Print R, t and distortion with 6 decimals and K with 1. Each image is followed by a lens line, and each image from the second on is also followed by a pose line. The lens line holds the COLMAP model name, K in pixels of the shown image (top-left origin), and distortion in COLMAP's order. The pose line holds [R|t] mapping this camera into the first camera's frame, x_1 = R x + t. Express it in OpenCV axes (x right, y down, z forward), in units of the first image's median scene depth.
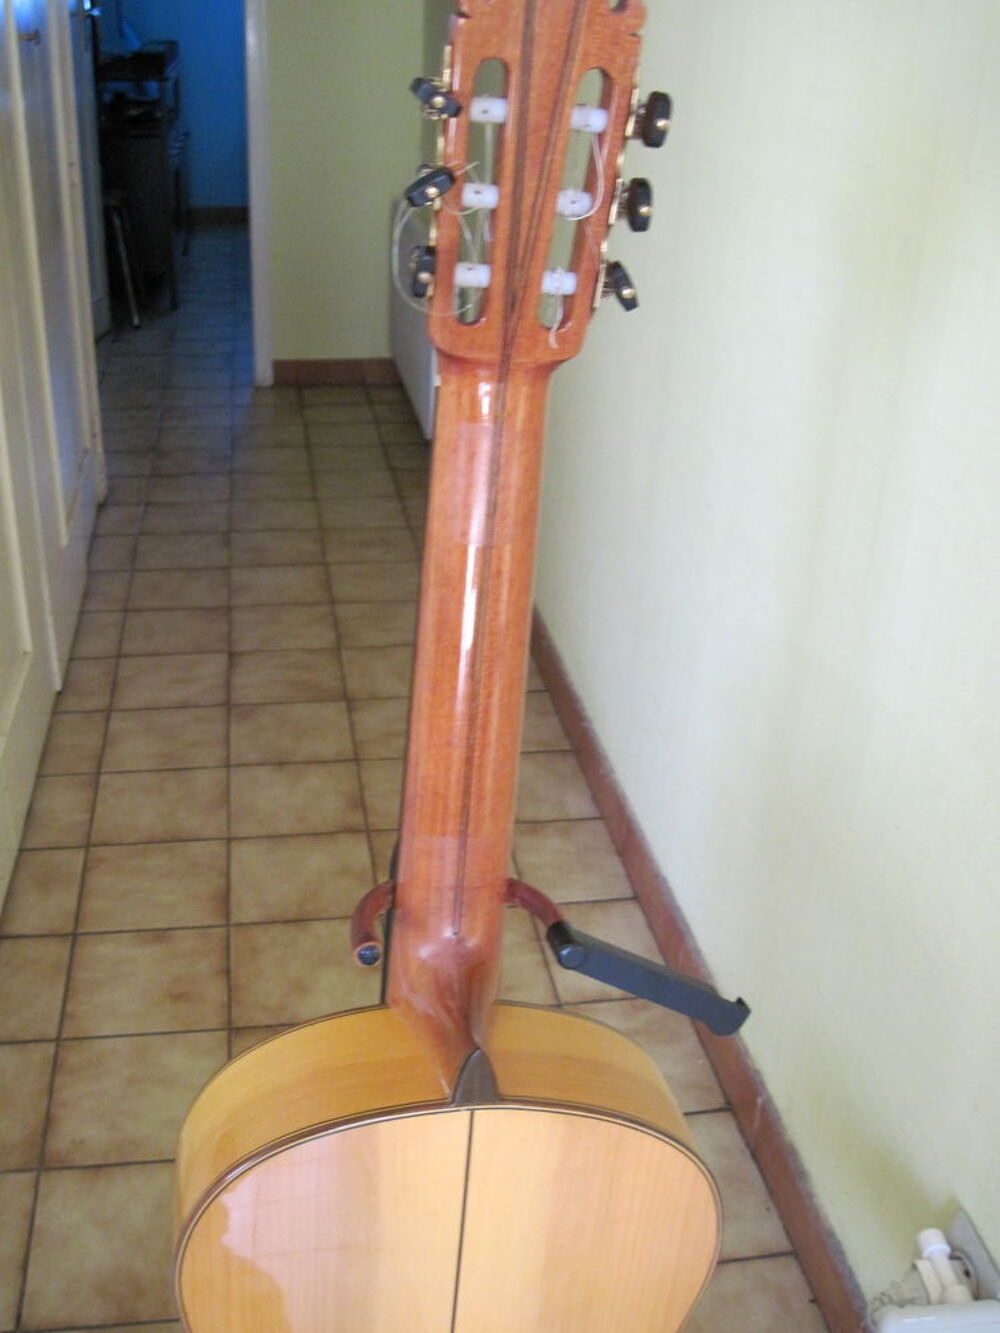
lens RADIAL K [[1360.8, 0, 475.1], [0, 1360.8, 673.3], [0, 0, 1]] dist [-0.115771, 0.021853]
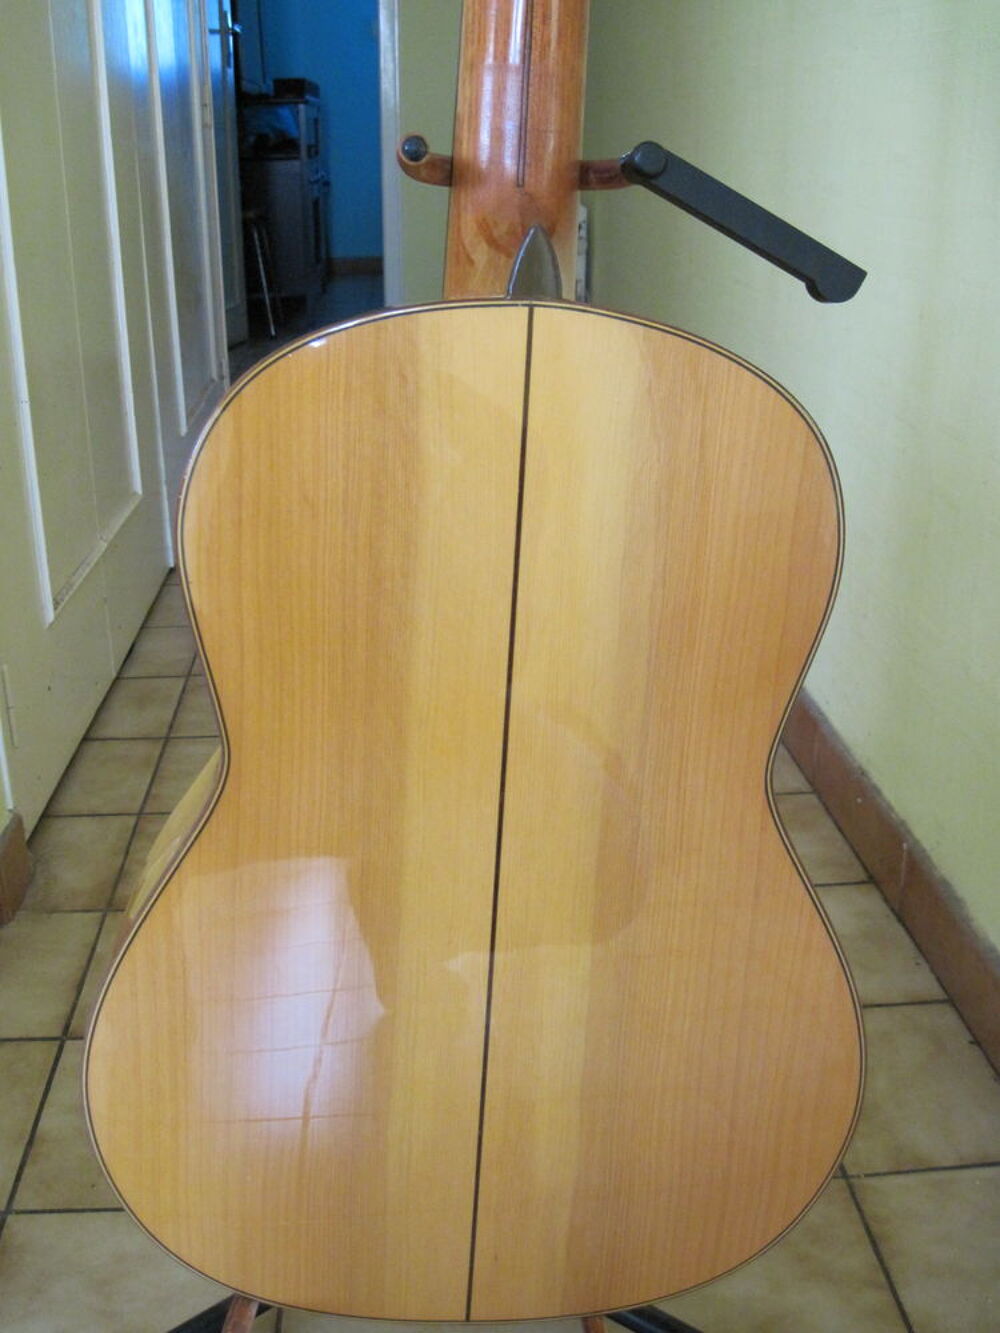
lens RADIAL K [[1360.8, 0, 475.1], [0, 1360.8, 673.3], [0, 0, 1]] dist [-0.115771, 0.021853]
pose [[0.994485, -0.000767, -0.104879, 0.017040], [-0.009291, 0.995397, -0.095383, 0.210826], [0.104470, 0.095831, 0.989900, 0.060763]]
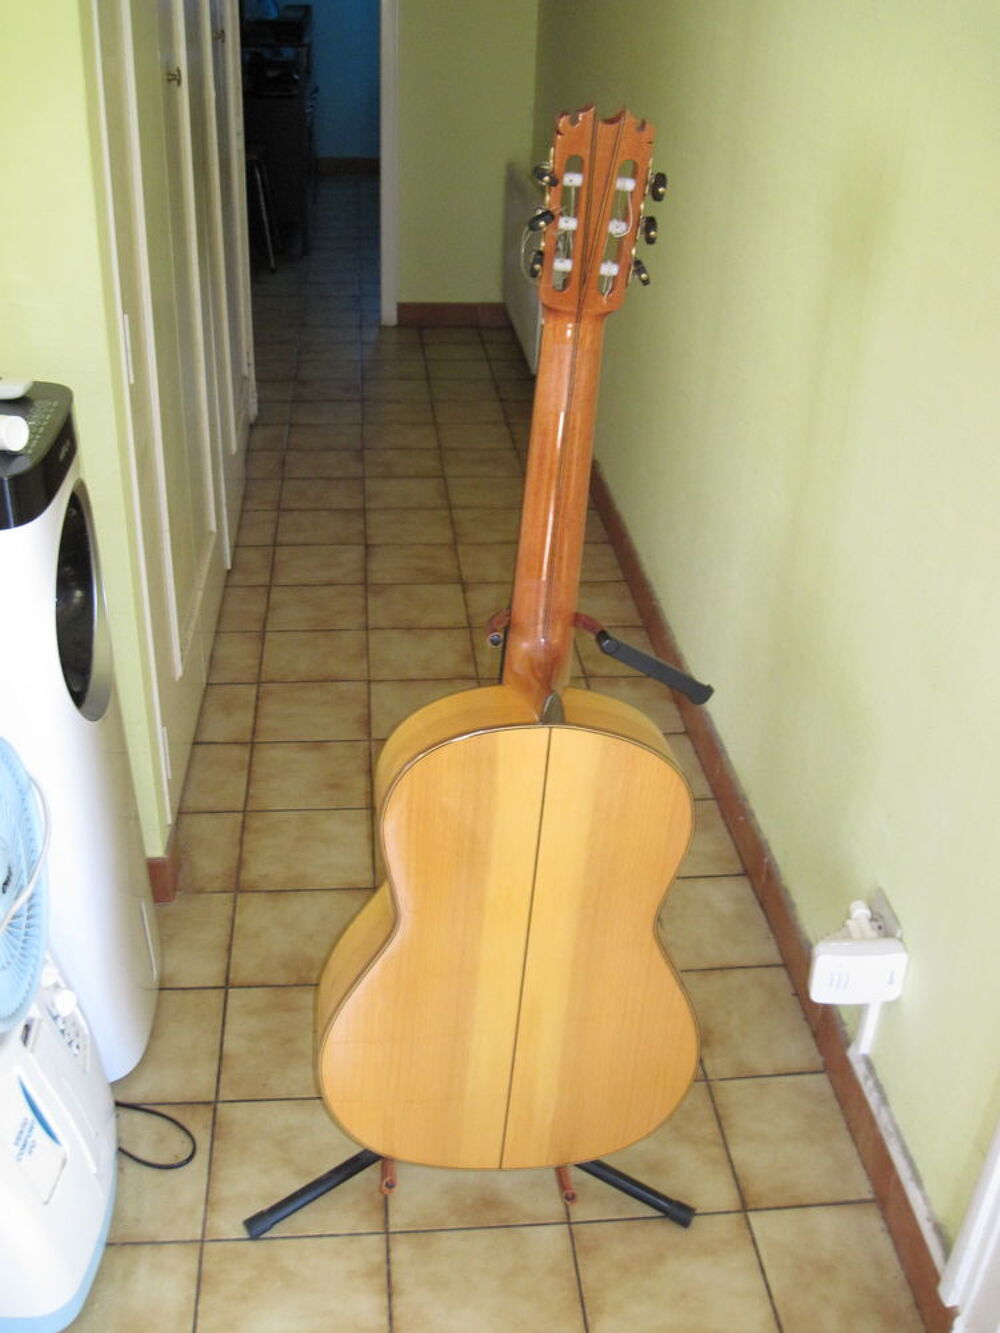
lens RADIAL K [[1371.1, 0, 500.0], [0, 1371.1, 666.5], [0, 0, 1]] dist [-0.123326, 0.005087]
pose [[0.998205, 0.029435, -0.052154, 0.007789], [-0.027691, 0.999043, 0.033847, 0.060932], [0.053100, -0.032342, 0.998065, -0.274275]]
